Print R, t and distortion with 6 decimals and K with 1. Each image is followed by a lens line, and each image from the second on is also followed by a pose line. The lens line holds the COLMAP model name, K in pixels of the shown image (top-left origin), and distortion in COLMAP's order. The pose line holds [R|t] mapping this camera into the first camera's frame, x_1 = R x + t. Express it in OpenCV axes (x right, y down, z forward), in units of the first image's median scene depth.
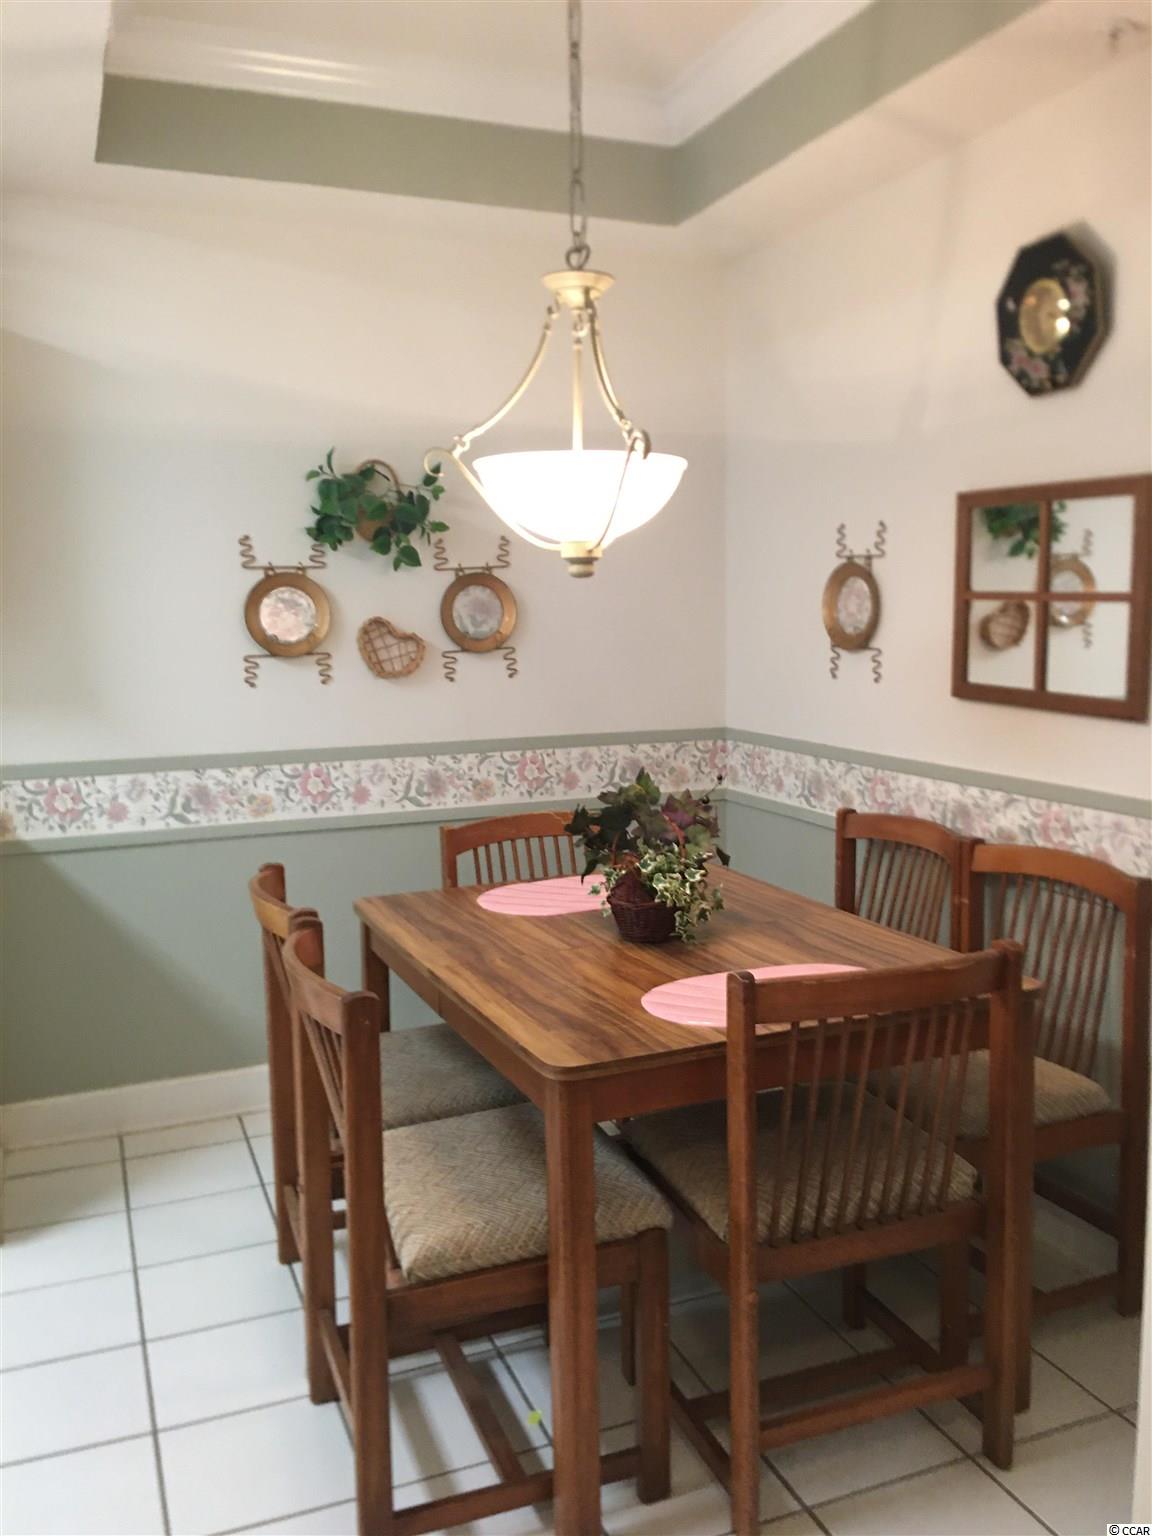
lens RADIAL K [[1300.7, 0, 623.9], [0, 1300.7, 751.6], [0, 0, 1]] dist [0.058731, -0.013722]
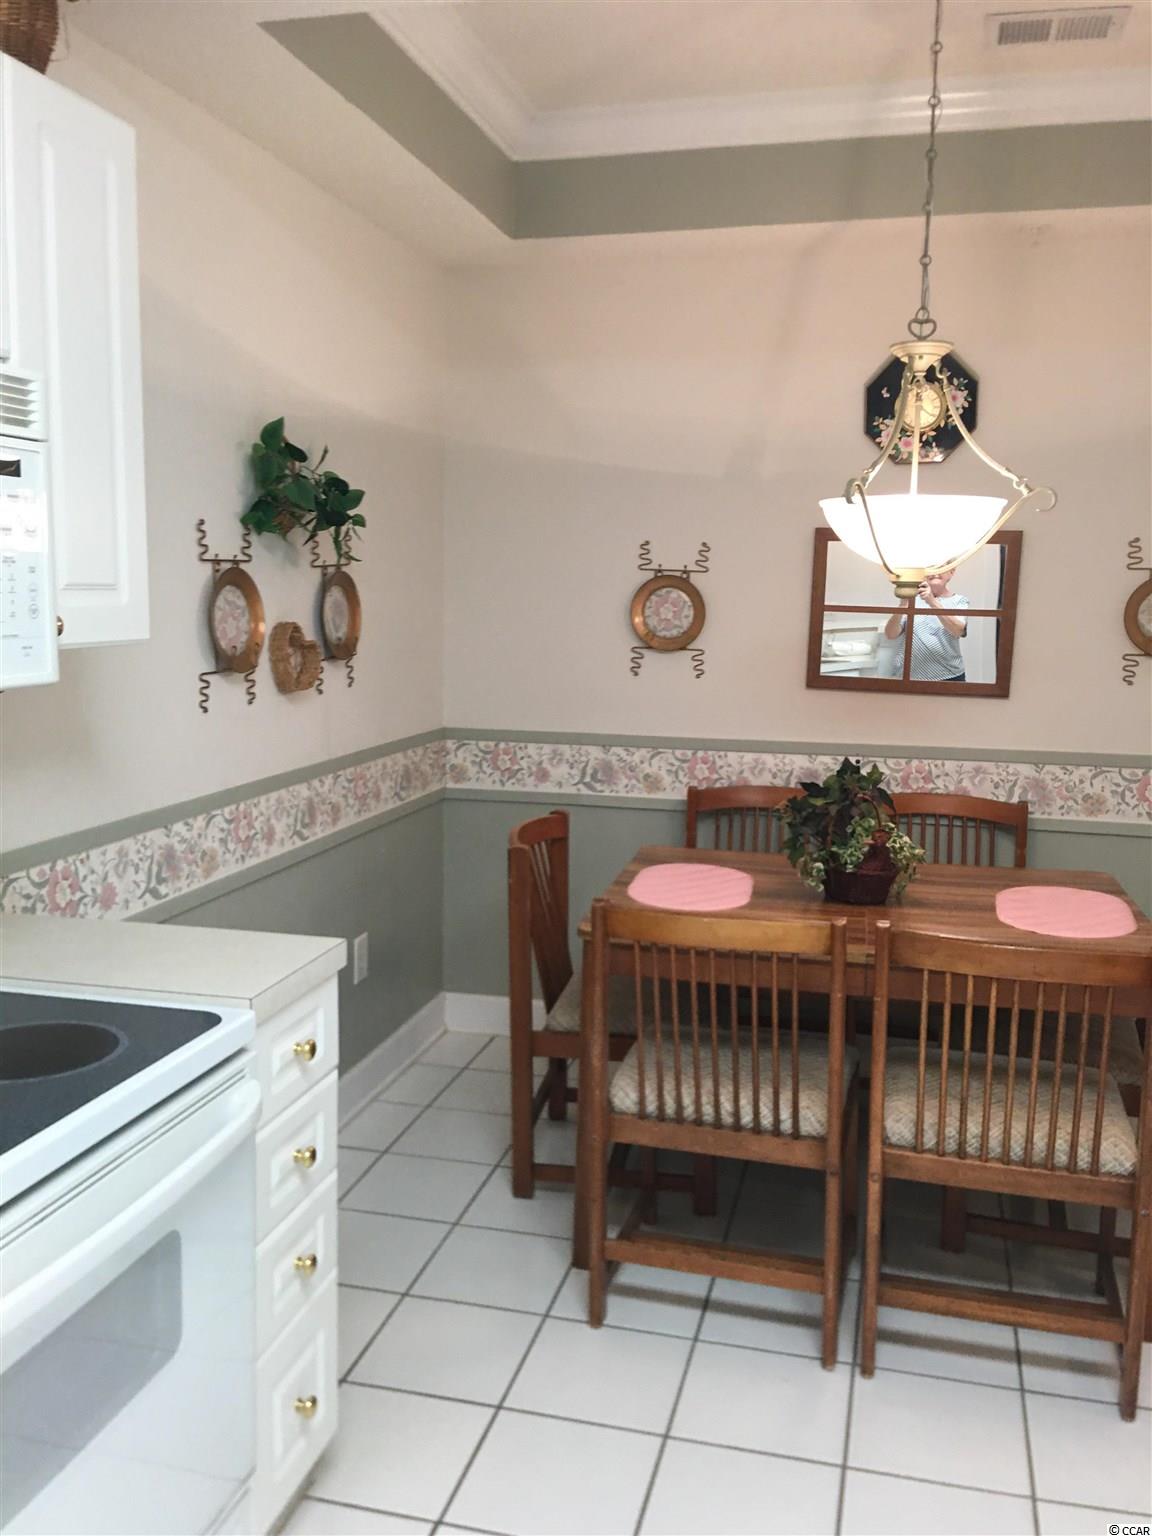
lens RADIAL K [[1300.7, 0, 577.4], [0, 1300.7, 751.7], [0, 0, 1]] dist [0.058731, -0.013722]
pose [[0.606254, -0.081167, 0.791119, -0.777981], [0.071107, 0.996326, 0.047730, -0.048070], [-0.792086, 0.027317, 0.609798, 0.349668]]
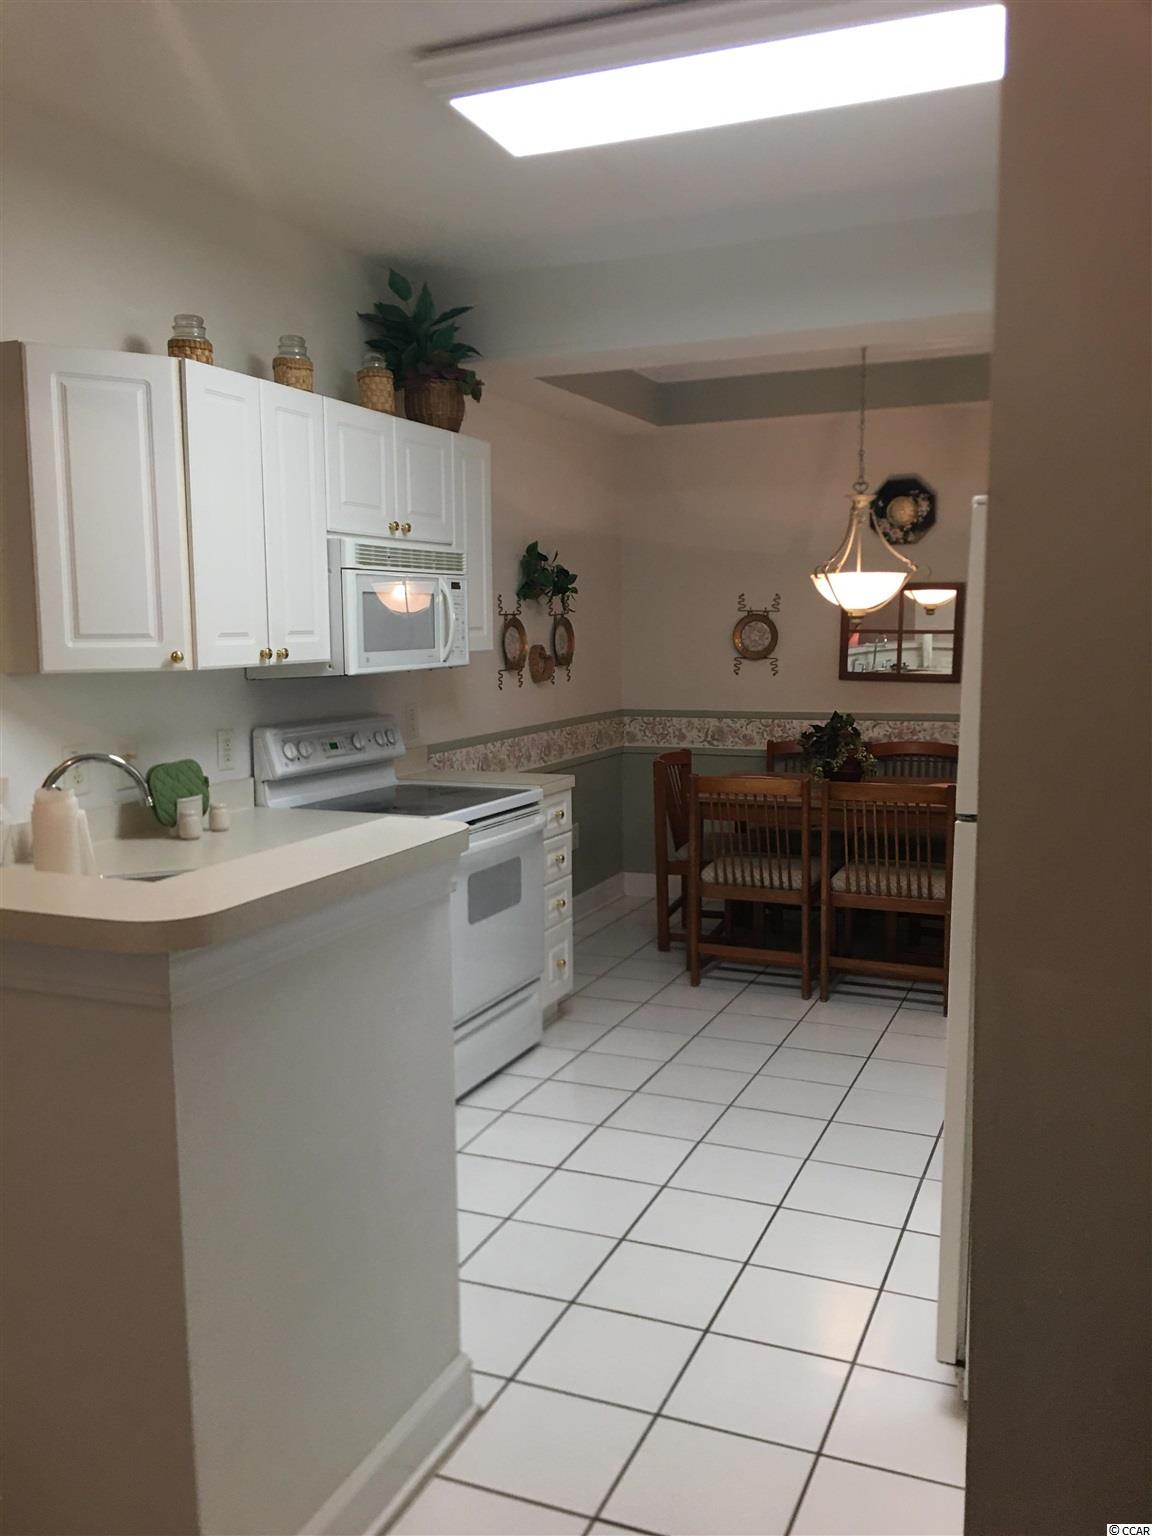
lens RADIAL K [[1300.7, 0, 573.1], [0, 1300.7, 767.6], [0, 0, 1]] dist [0.058731, -0.013722]
pose [[0.718646, -0.074453, 0.691379, -1.327743], [0.082412, 0.996364, 0.021635, 0.017380], [-0.690476, 0.041430, 0.722168, -0.193067]]
